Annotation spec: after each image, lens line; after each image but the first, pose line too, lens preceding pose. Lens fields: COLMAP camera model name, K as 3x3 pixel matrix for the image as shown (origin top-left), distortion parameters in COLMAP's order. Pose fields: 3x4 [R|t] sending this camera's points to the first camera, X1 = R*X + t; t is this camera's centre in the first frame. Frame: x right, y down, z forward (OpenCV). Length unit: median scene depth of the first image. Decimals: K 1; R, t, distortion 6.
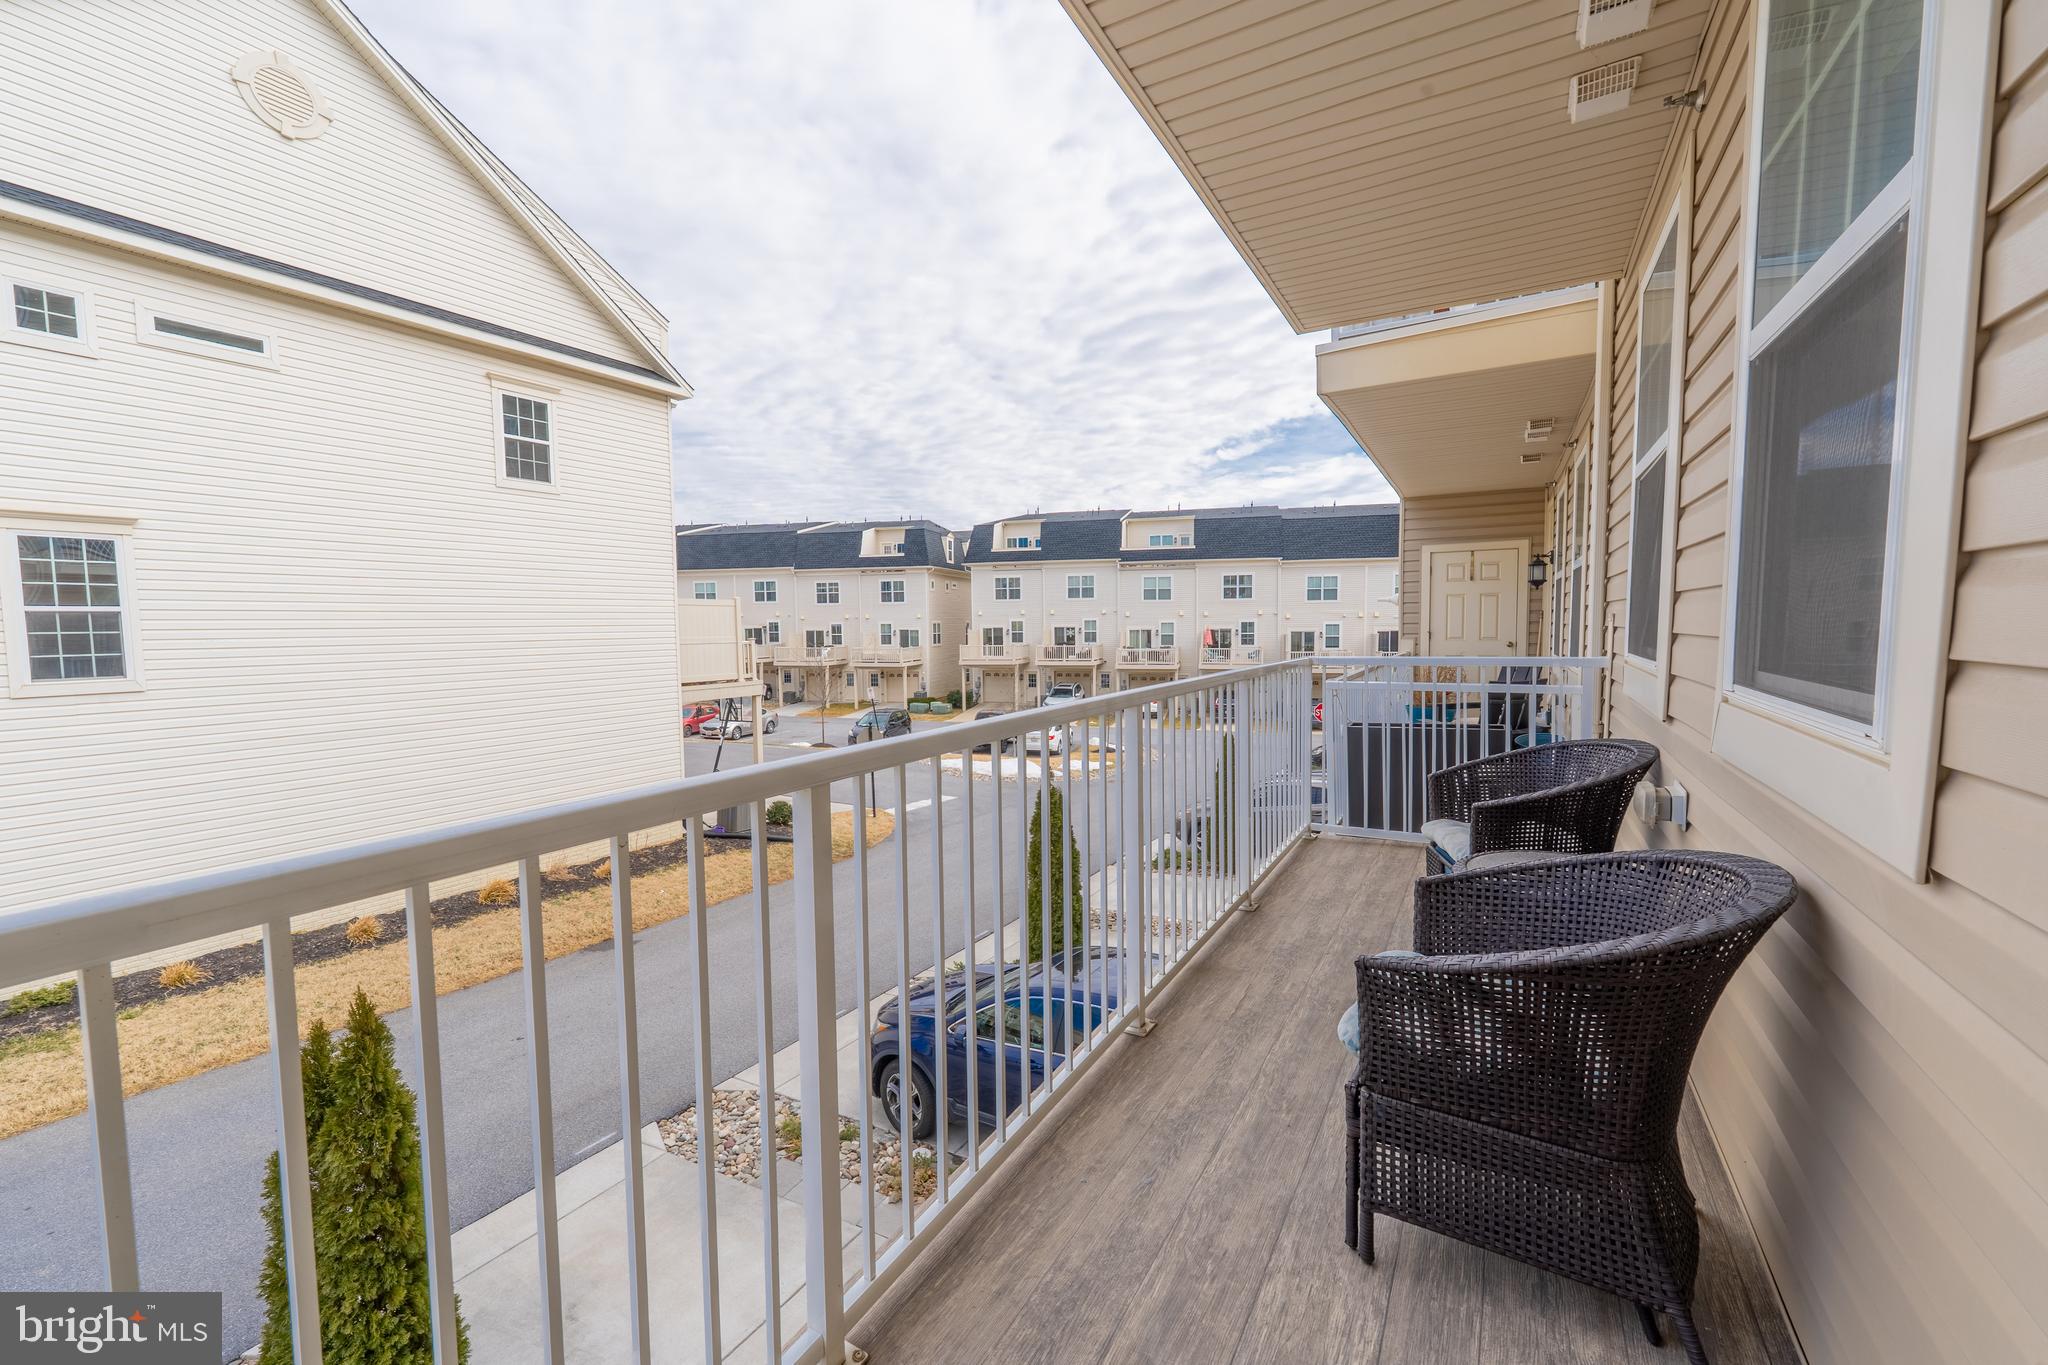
lens RADIAL K [[835.8, 0, 1027.7], [0, 835.8, 685.4], [0, 0, 1]] dist [0.000994, -0.001256]
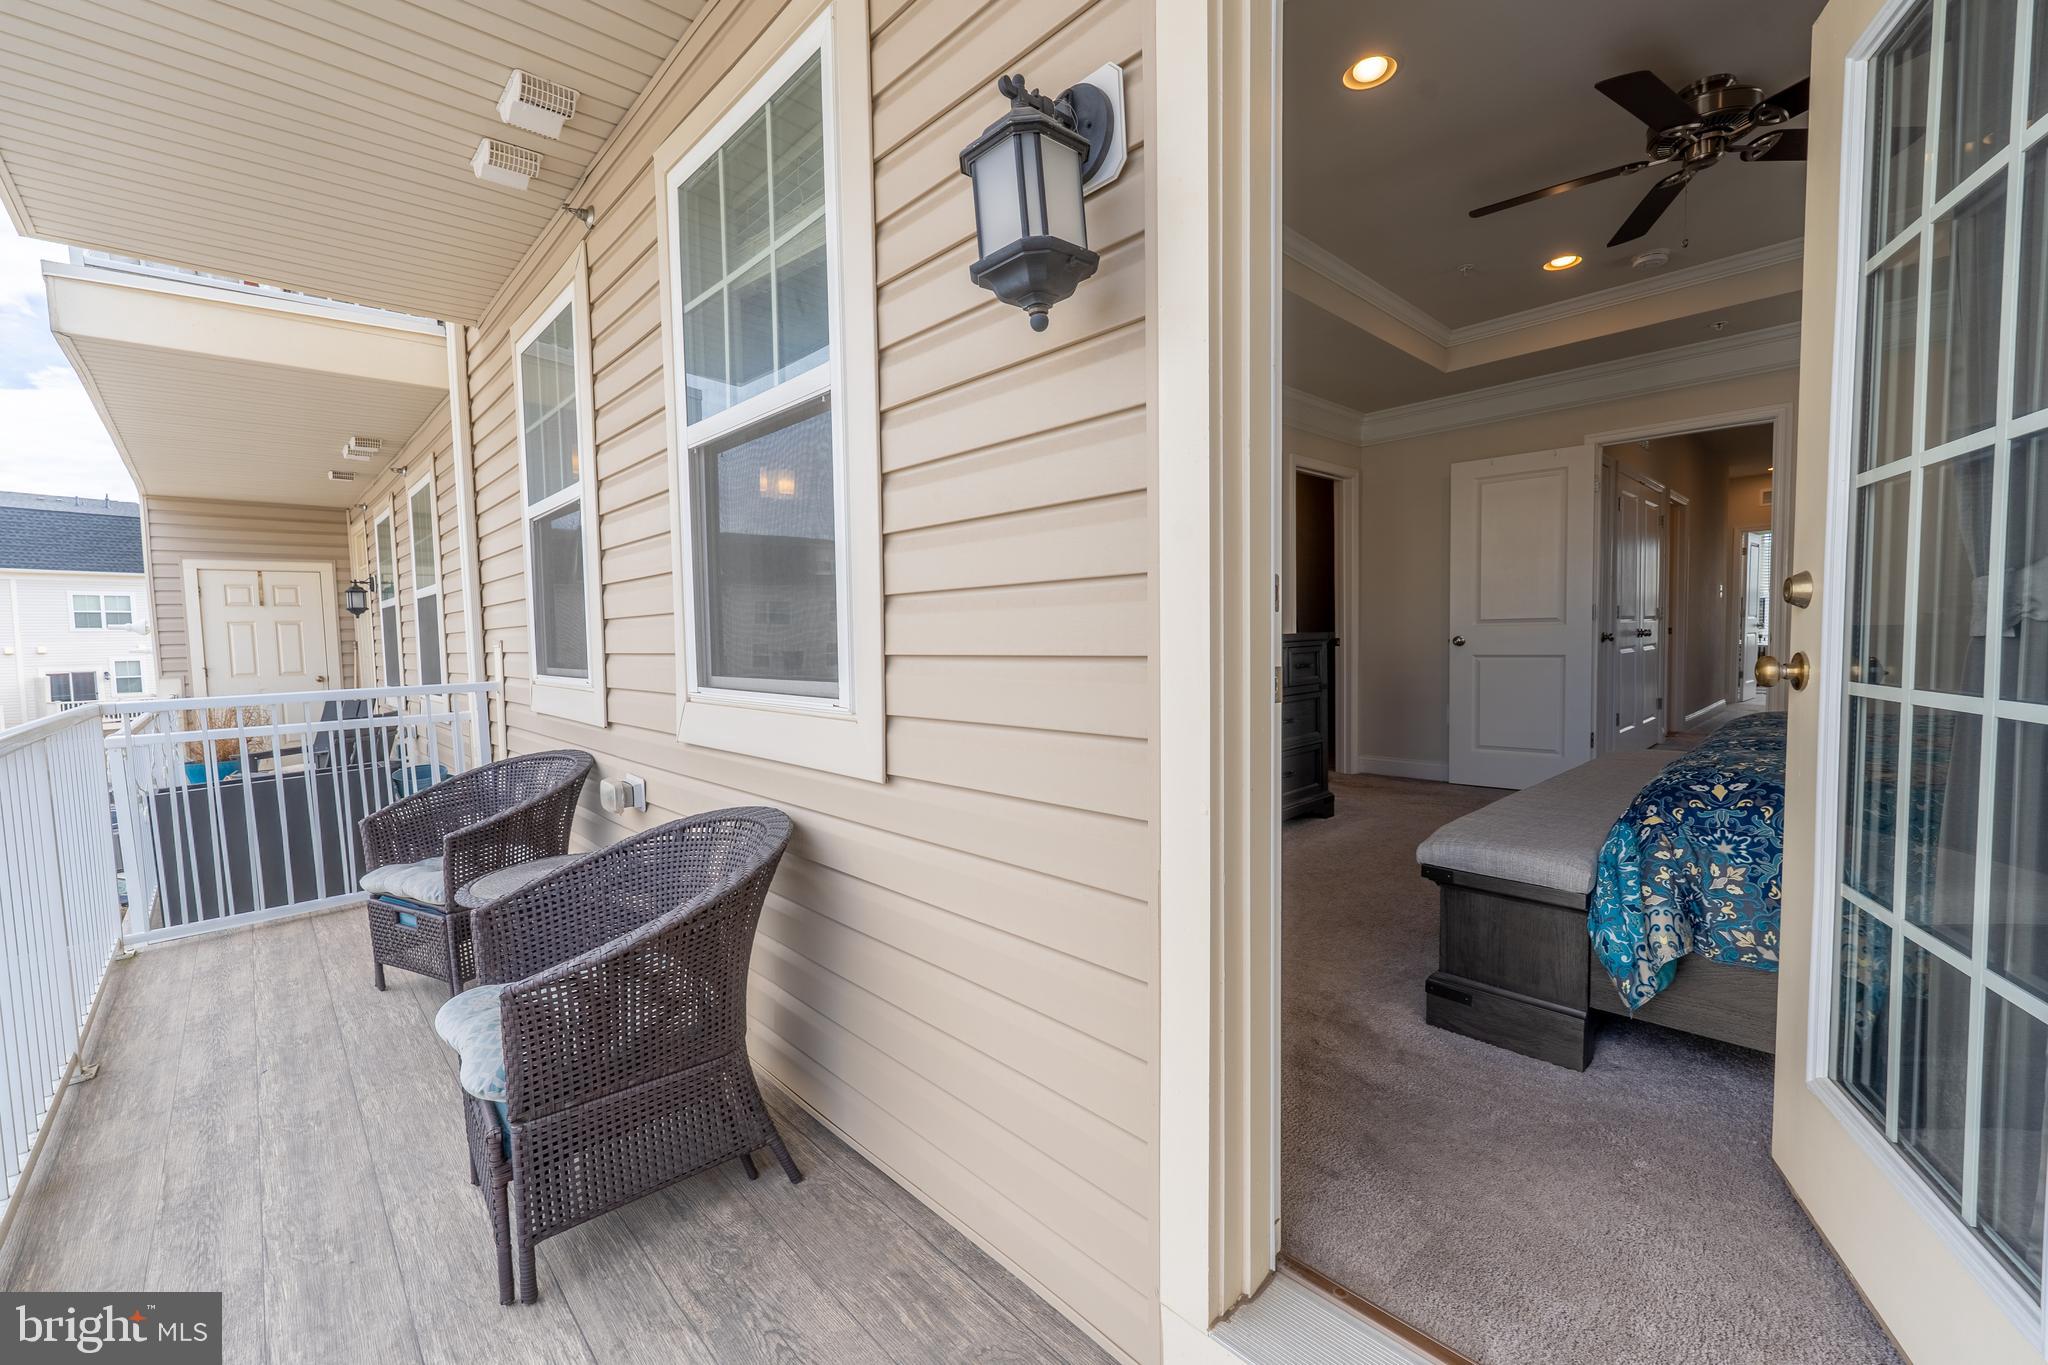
lens RADIAL K [[835.8, 0, 1023.2], [0, 835.8, 688.8], [0, 0, 1]] dist [0.000994, -0.001256]
pose [[0.281325, -0.058282, 0.957841, -0.134430], [0.092152, 0.995182, 0.033488, 0.002152], [-0.955178, 0.078846, 0.285340, 0.054600]]
